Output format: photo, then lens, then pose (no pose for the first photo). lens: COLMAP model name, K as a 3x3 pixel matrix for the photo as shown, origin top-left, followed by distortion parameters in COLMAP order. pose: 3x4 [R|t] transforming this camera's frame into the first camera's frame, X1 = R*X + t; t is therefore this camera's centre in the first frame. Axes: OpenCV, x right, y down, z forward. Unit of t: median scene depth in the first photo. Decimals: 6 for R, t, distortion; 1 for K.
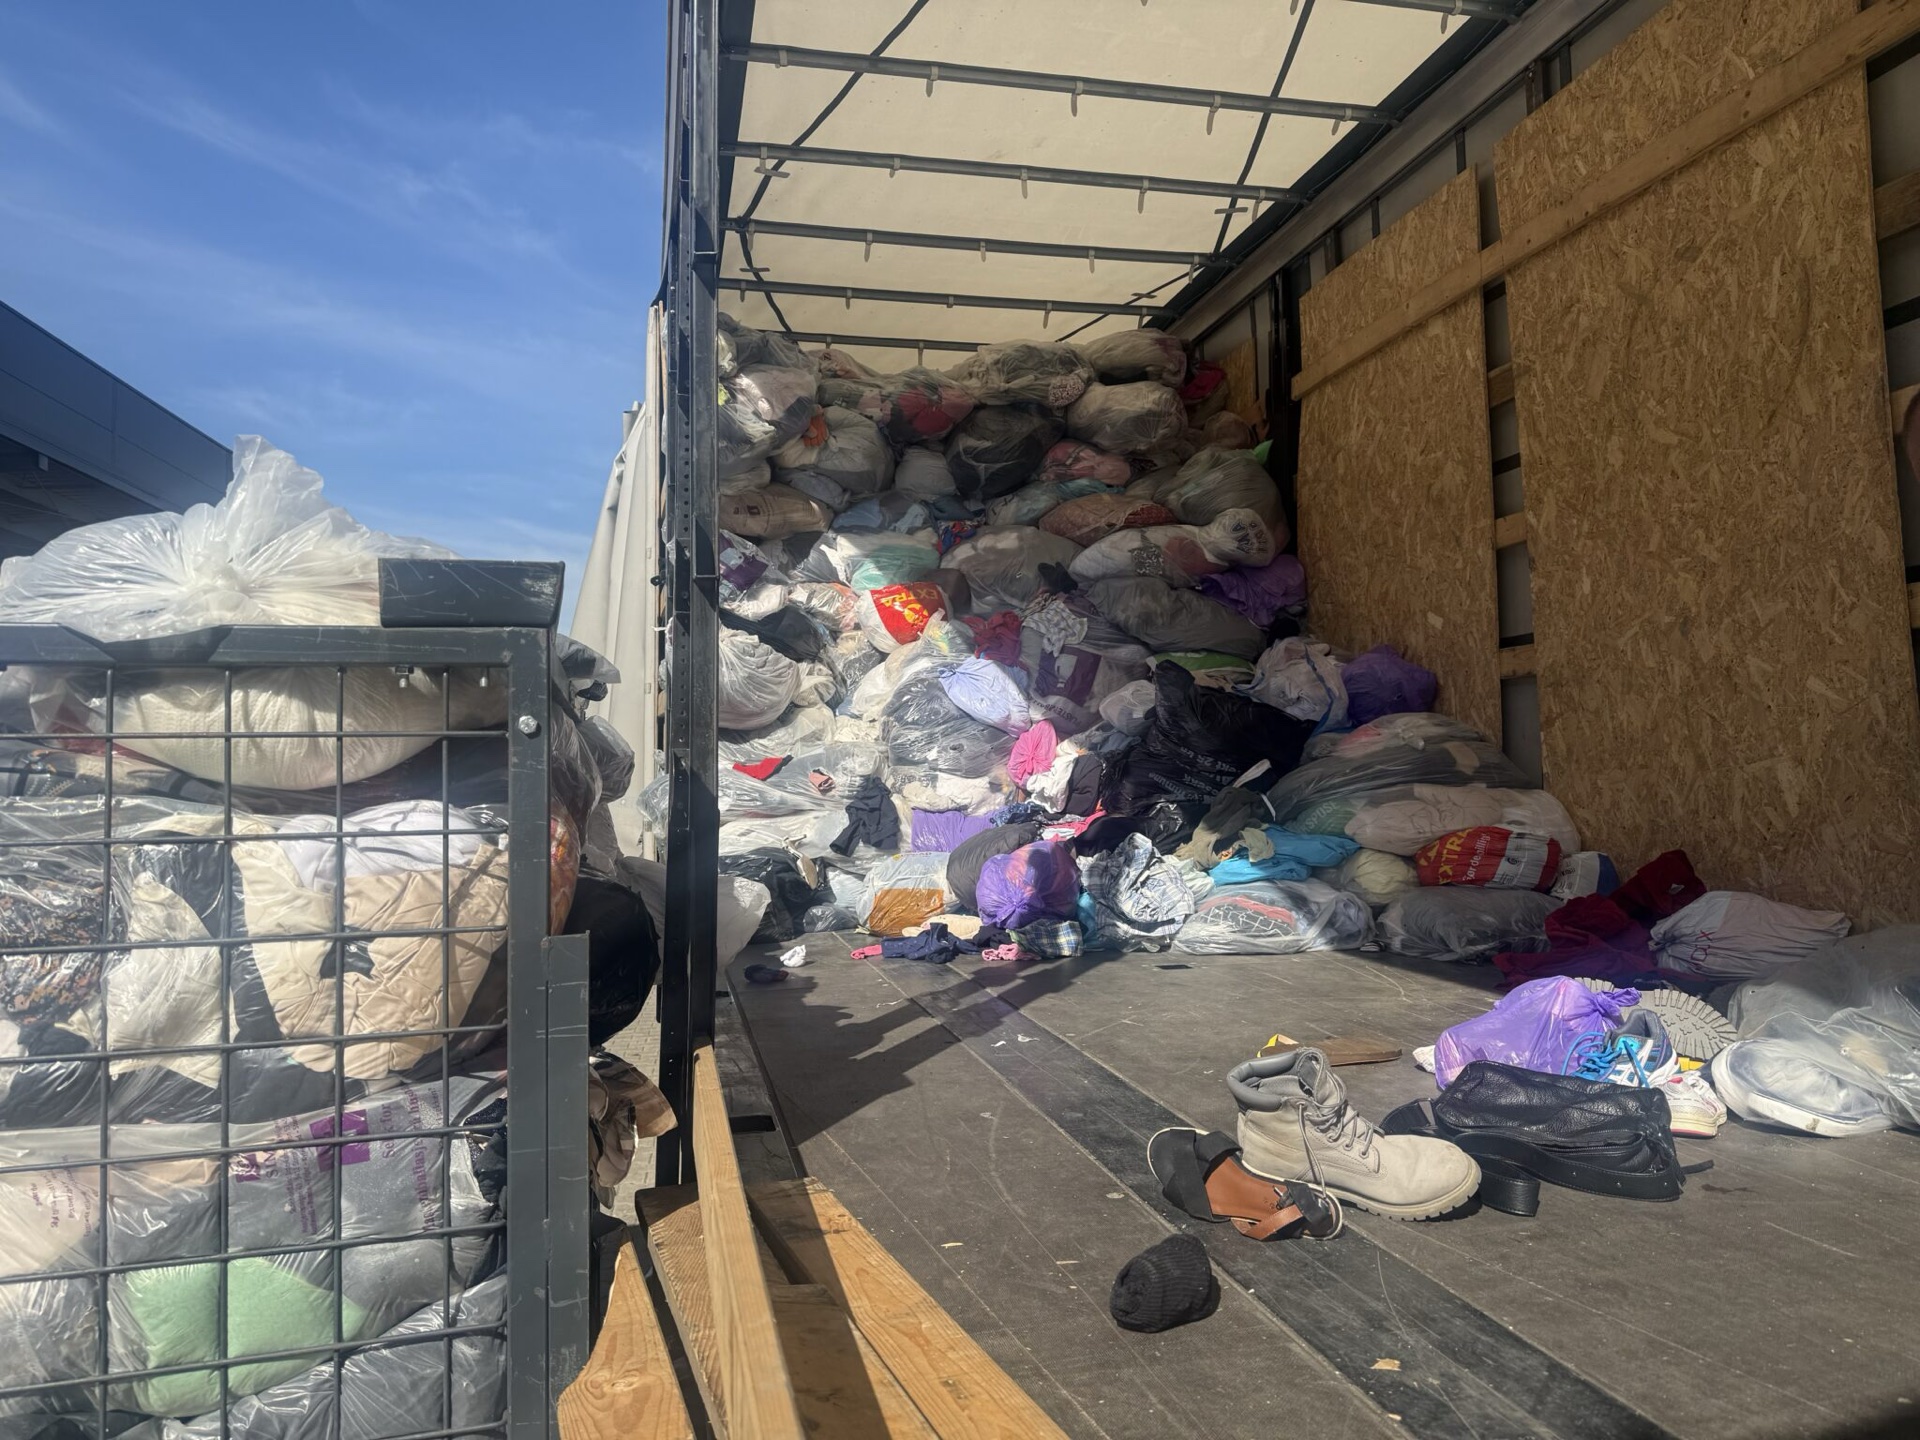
lens RADIAL K [[1364.9, 0, 960.0], [0, 1364.9, 720.0], [0, 0, 1]] dist [0.096969, -0.110991]
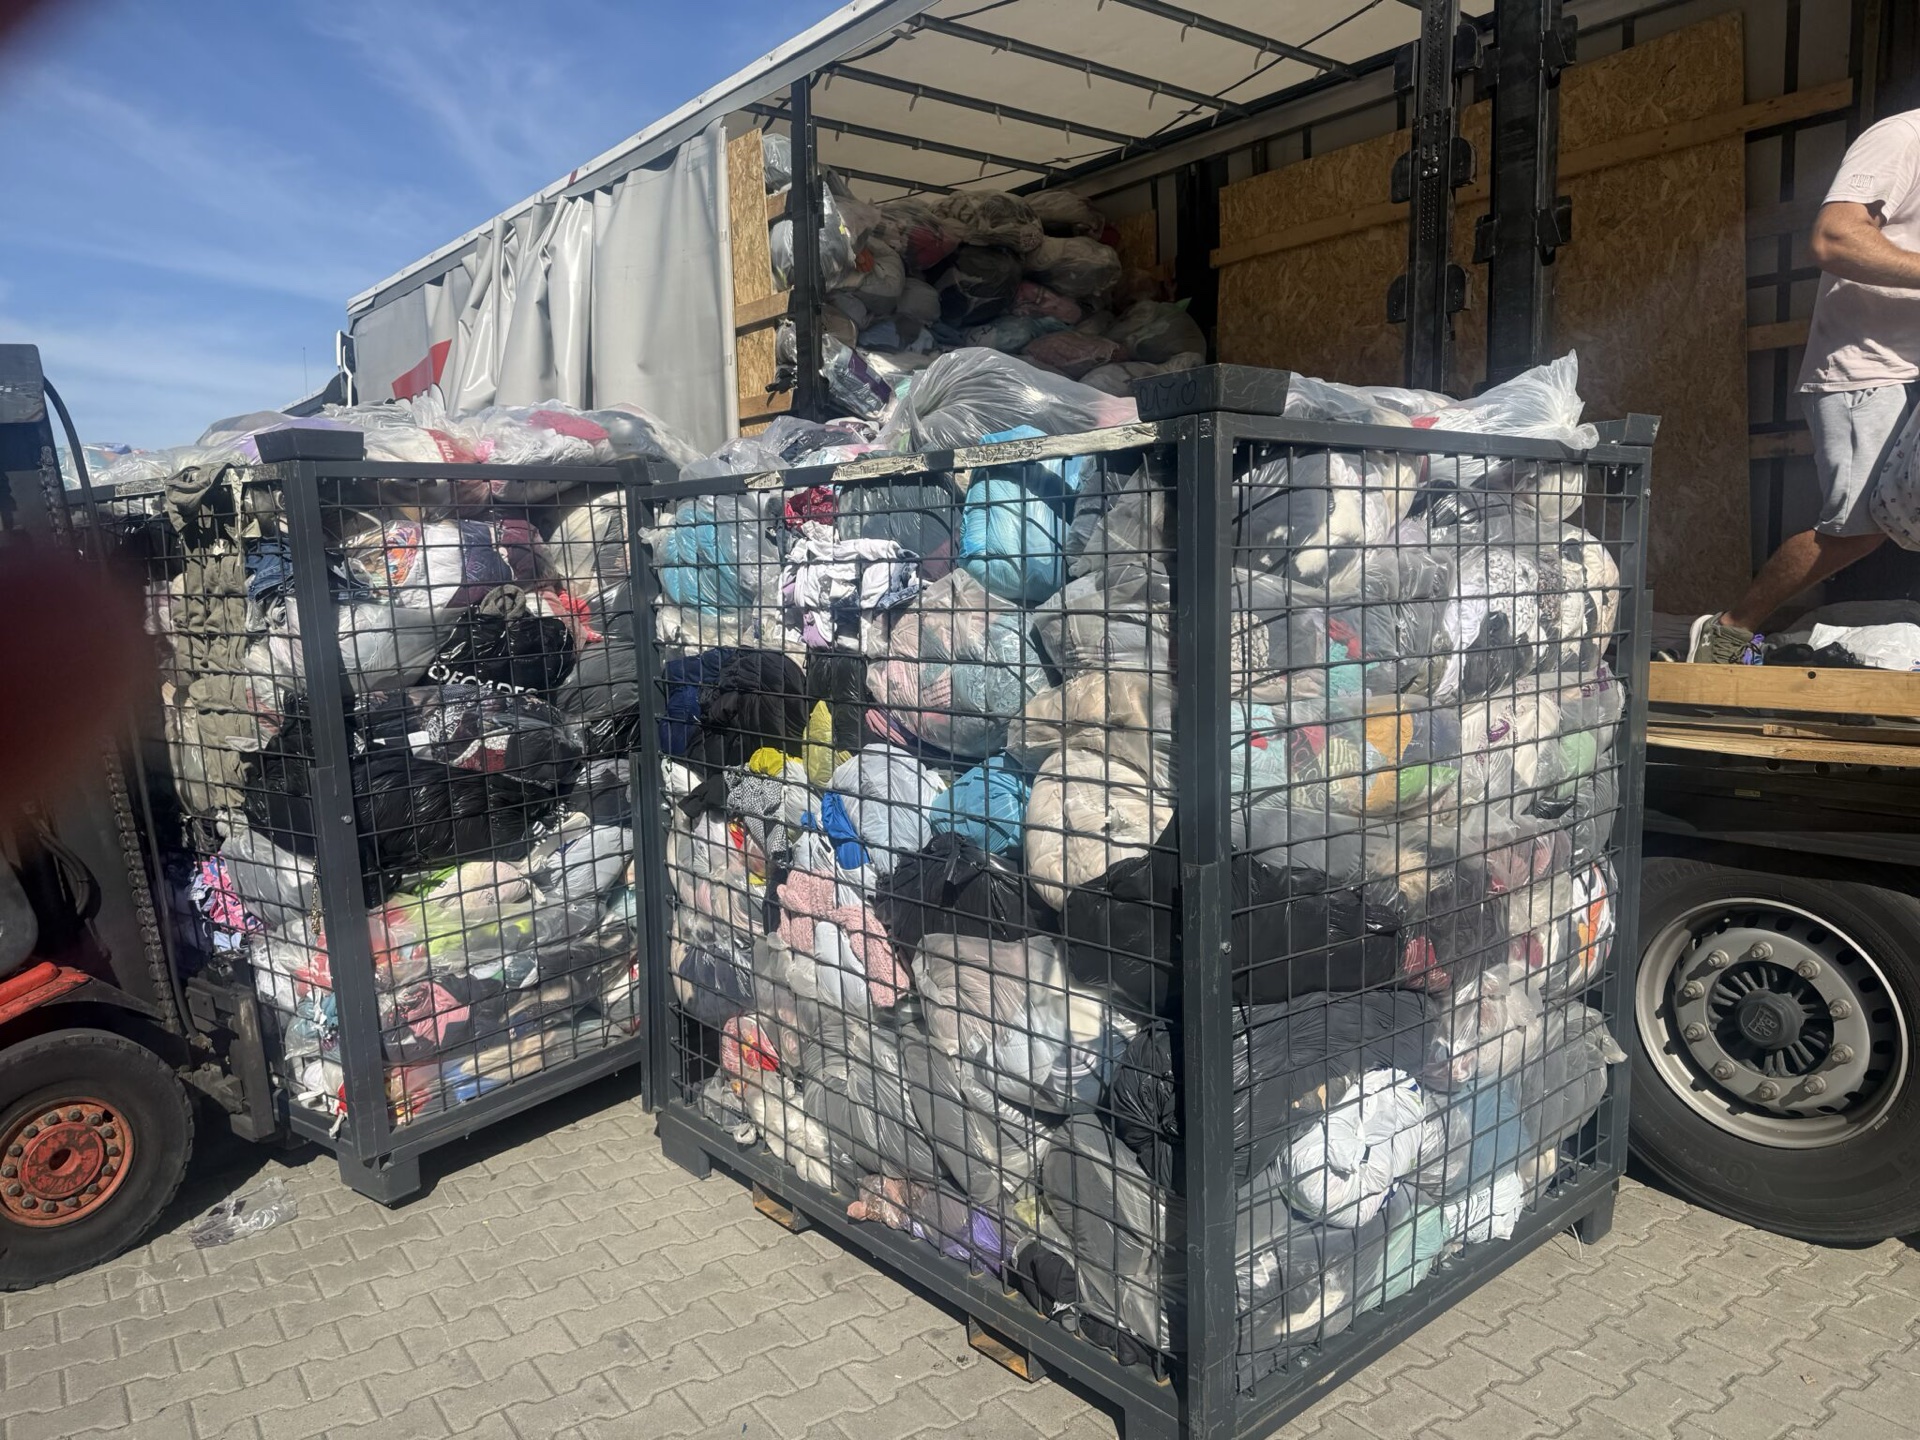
lens RADIAL K [[1364.9, 0, 960.0], [0, 1364.9, 720.0], [0, 0, 1]] dist [0.096969, -0.110991]
pose [[0.891016, -0.063896, 0.449452, -0.659595], [-0.001452, 0.989639, 0.143570, 0.008012], [-0.453969, -0.128576, 0.881692, -0.125238]]
